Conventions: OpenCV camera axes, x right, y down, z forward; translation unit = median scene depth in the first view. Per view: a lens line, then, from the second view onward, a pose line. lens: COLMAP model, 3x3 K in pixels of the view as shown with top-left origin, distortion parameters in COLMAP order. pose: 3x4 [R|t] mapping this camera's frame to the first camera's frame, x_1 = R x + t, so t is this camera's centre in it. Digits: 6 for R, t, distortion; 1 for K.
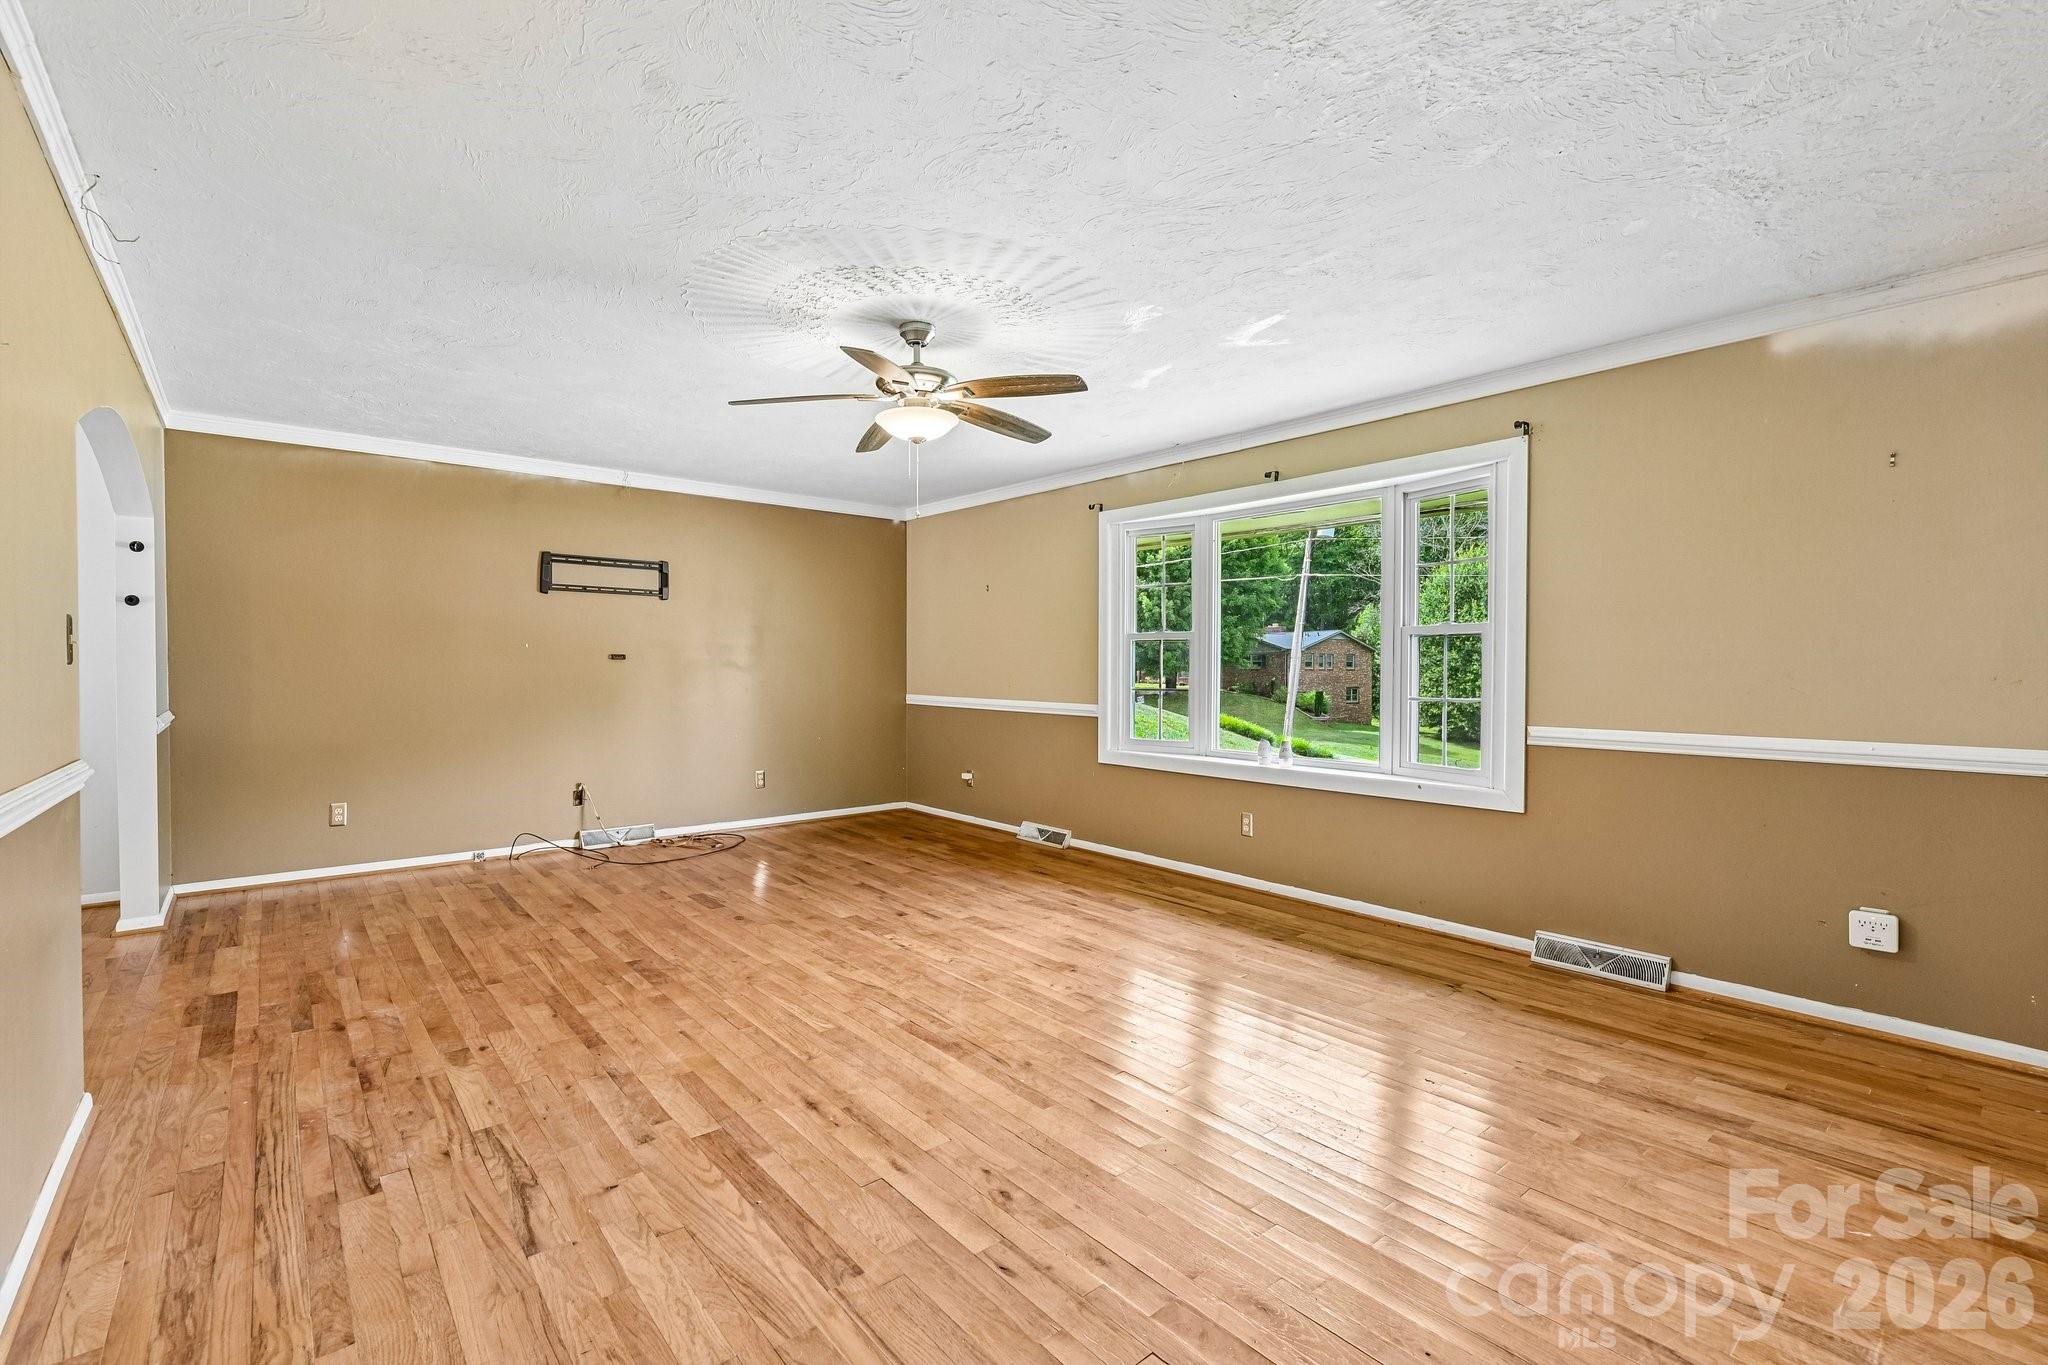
lens RADIAL K [[894.1, 0, 1025.4], [0, 894.1, 686.5], [0, 0, 1]] dist [-0.001464, 0.000732]
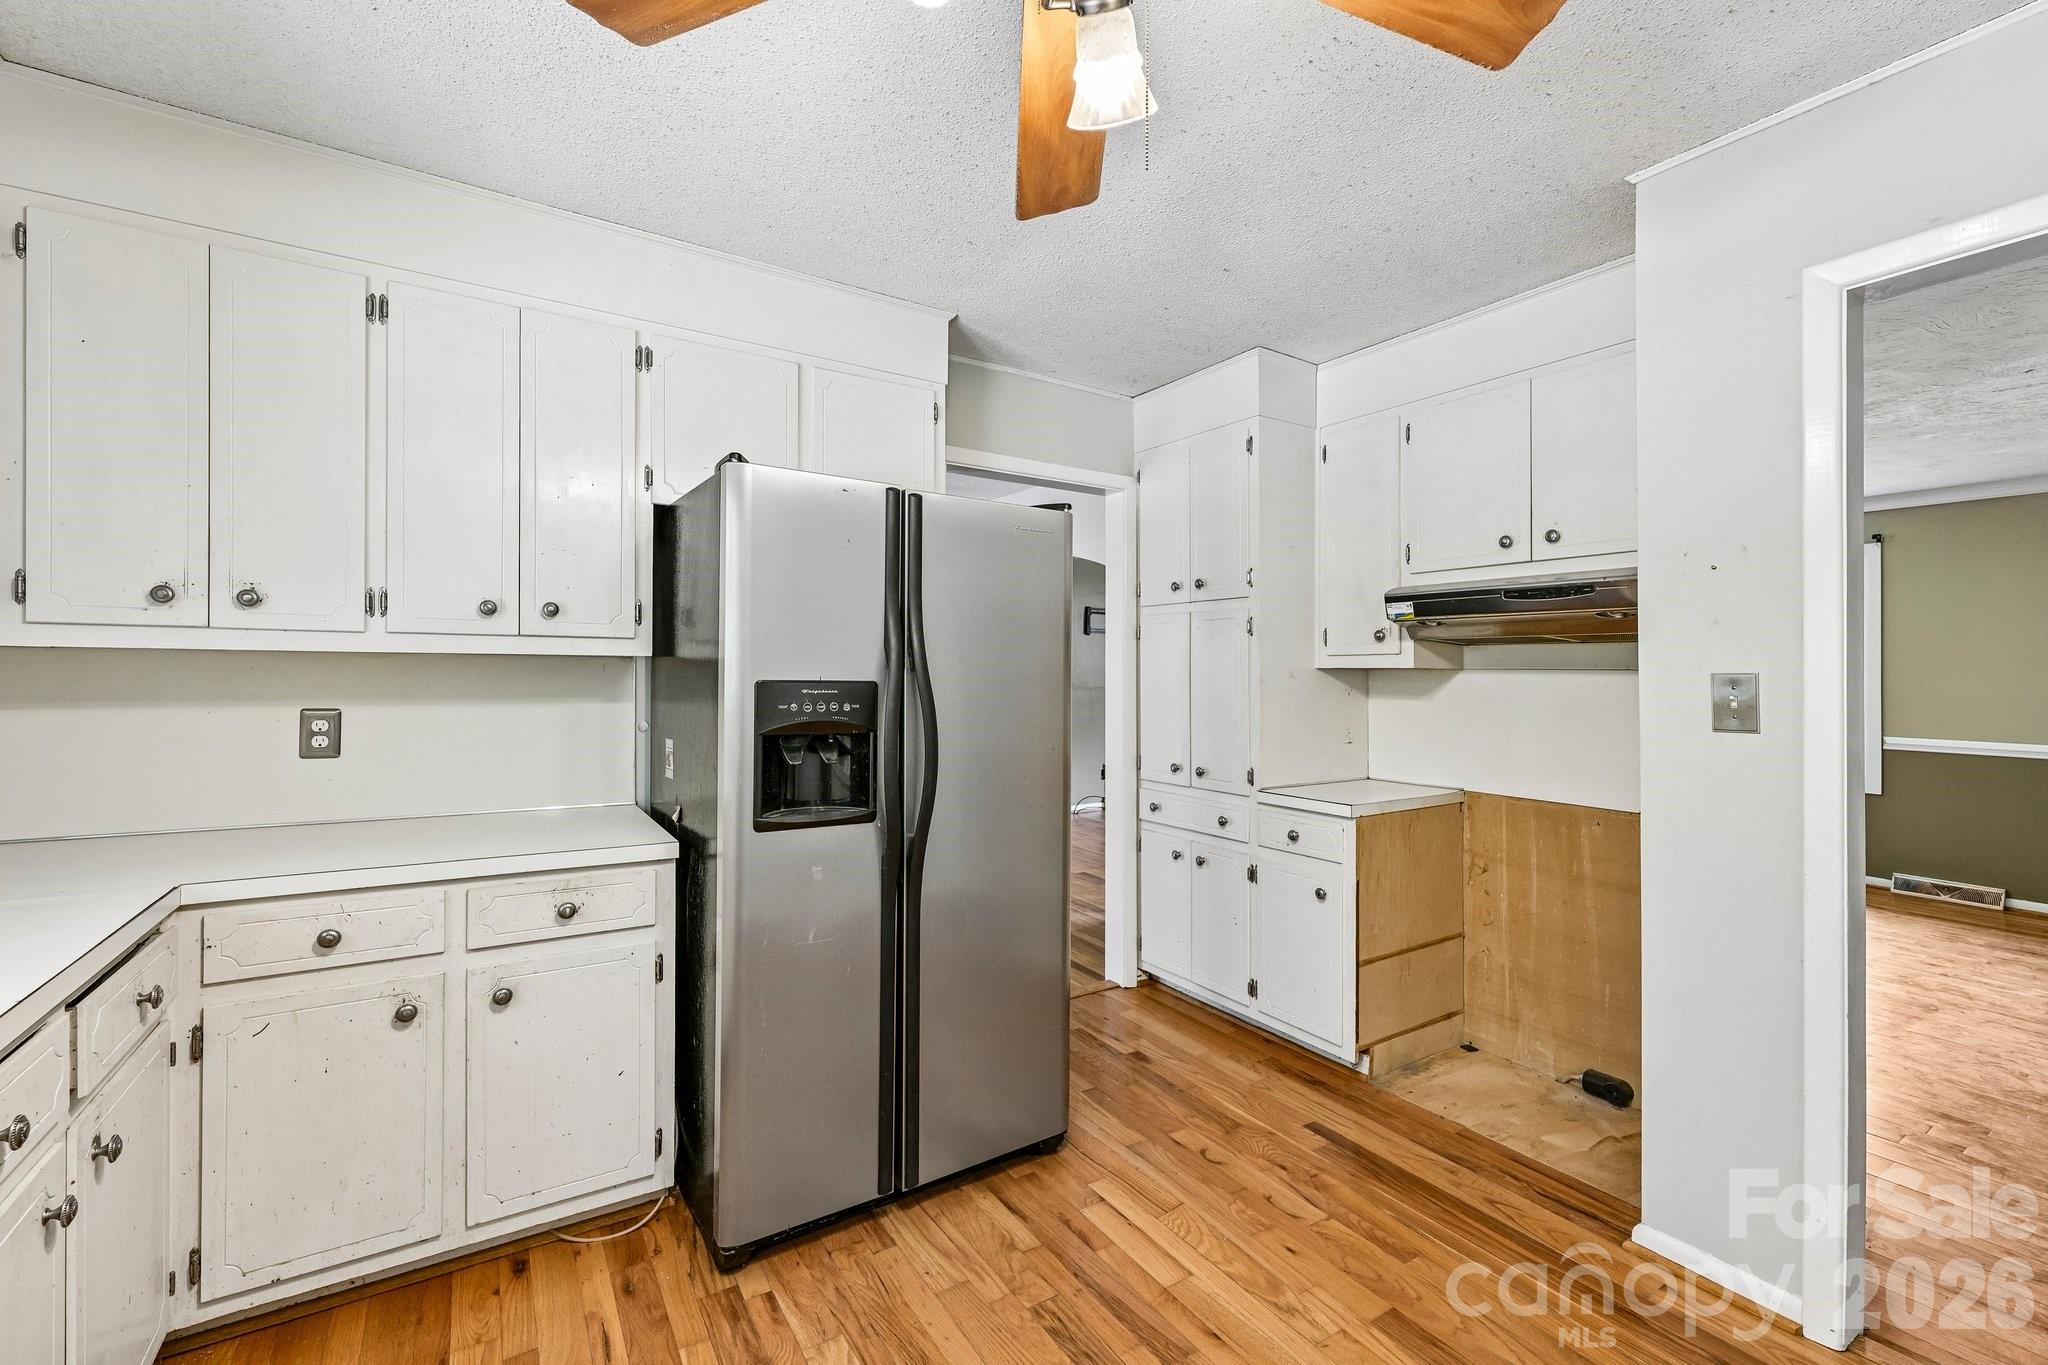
lens RADIAL K [[852.7, 0, 1011.5], [0, 852.7, 673.8], [0, 0, 1]] dist [-0.001106, -0.000886]
pose [[0.989570, 0.009386, -0.143747, -0.713336], [-0.012472, 0.999710, -0.020584, -0.013844], [0.143512, 0.022162, 0.989400, -0.652907]]
